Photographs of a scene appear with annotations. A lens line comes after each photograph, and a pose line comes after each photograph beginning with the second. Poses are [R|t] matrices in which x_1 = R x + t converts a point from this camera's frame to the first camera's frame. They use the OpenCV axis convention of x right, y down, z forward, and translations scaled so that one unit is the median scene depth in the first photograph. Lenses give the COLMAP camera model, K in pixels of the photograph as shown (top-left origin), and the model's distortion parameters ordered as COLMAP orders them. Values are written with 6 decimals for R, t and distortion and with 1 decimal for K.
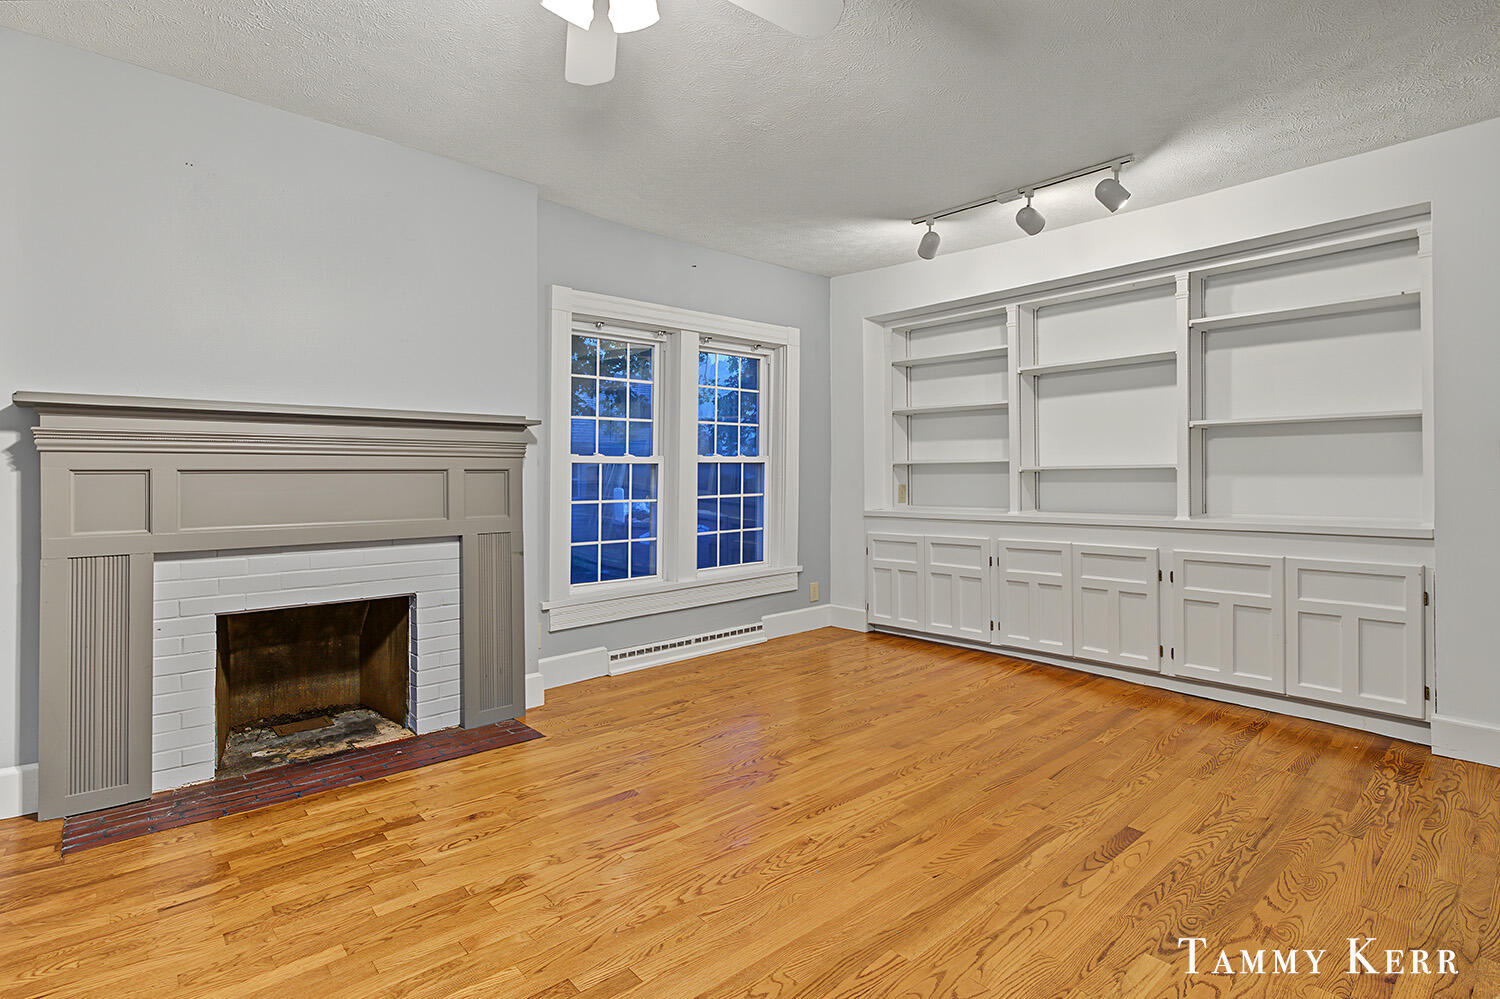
lens RADIAL K [[730.2, 0, 742.9], [0, 730.2, 474.6], [0, 0, 1]] dist [-0.001187, 0.000096]
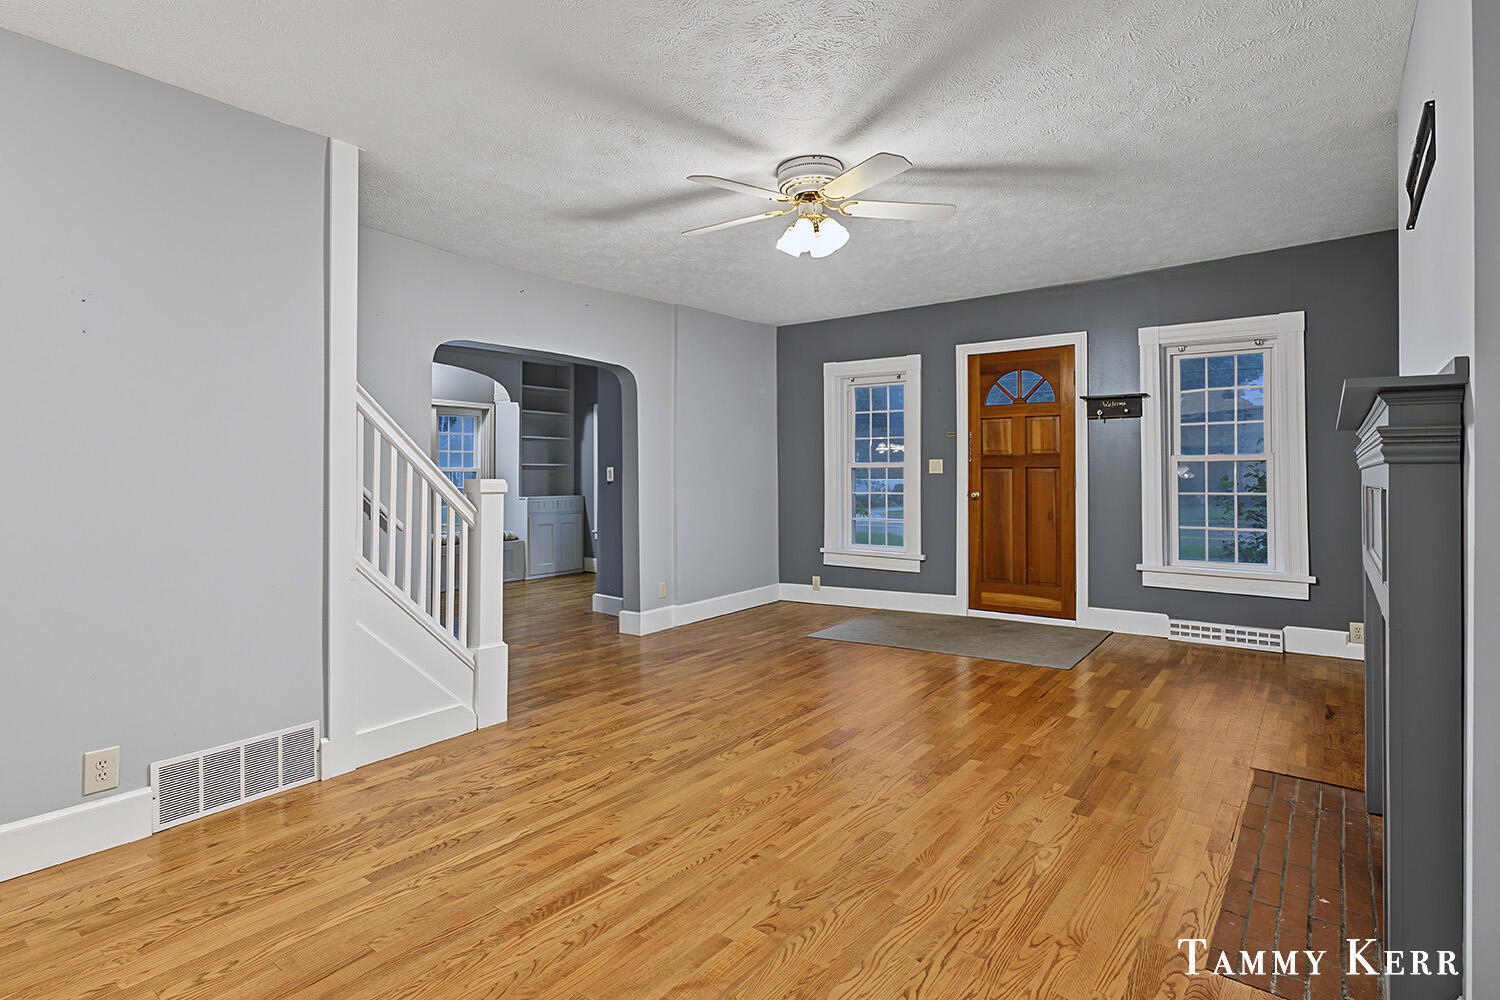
lens RADIAL K [[762.0, 0, 730.7], [0, 762.0, 501.9], [0, 0, 1]] dist [-0.002371, 0.000021]
pose [[-0.985370, 0.008076, -0.170236, 0.149672], [0.002766, 0.999503, 0.031405, -0.011985], [0.170405, 0.030475, -0.984903, 1.218746]]
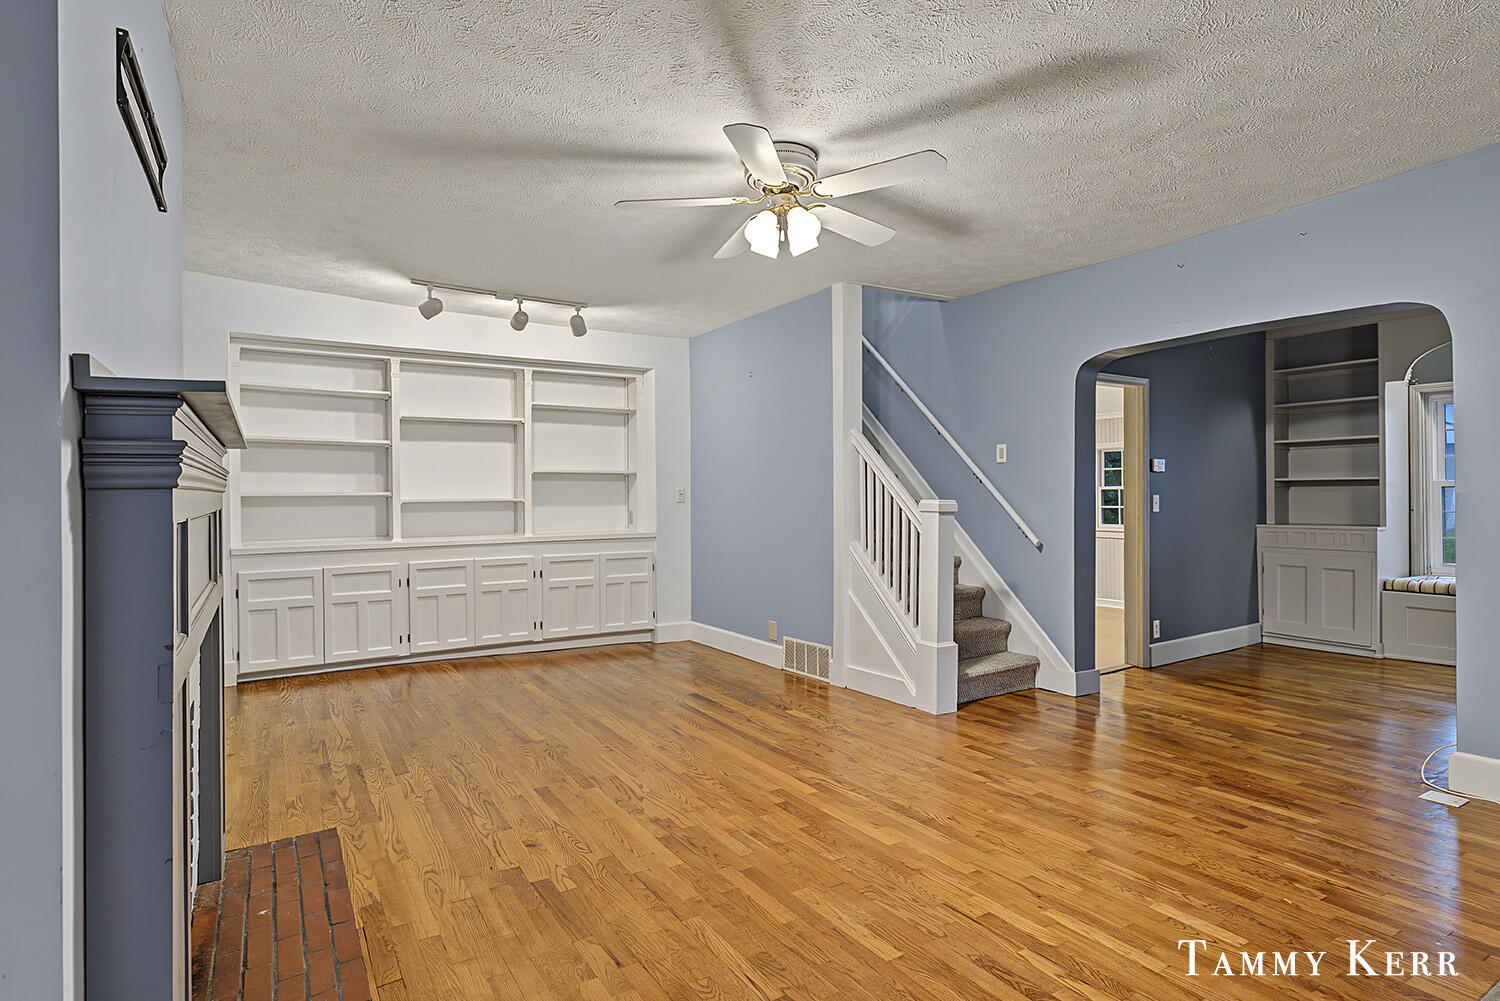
lens RADIAL K [[762.0, 0, 730.7], [0, 762.0, 502.4], [0, 0, 1]] dist [-0.002371, 0.000021]
pose [[0.184656, -0.003913, 0.982795, -0.845408], [0.001415, 0.999992, 0.003716, -0.012083], [-0.982802, 0.000704, 0.184660, 0.321189]]
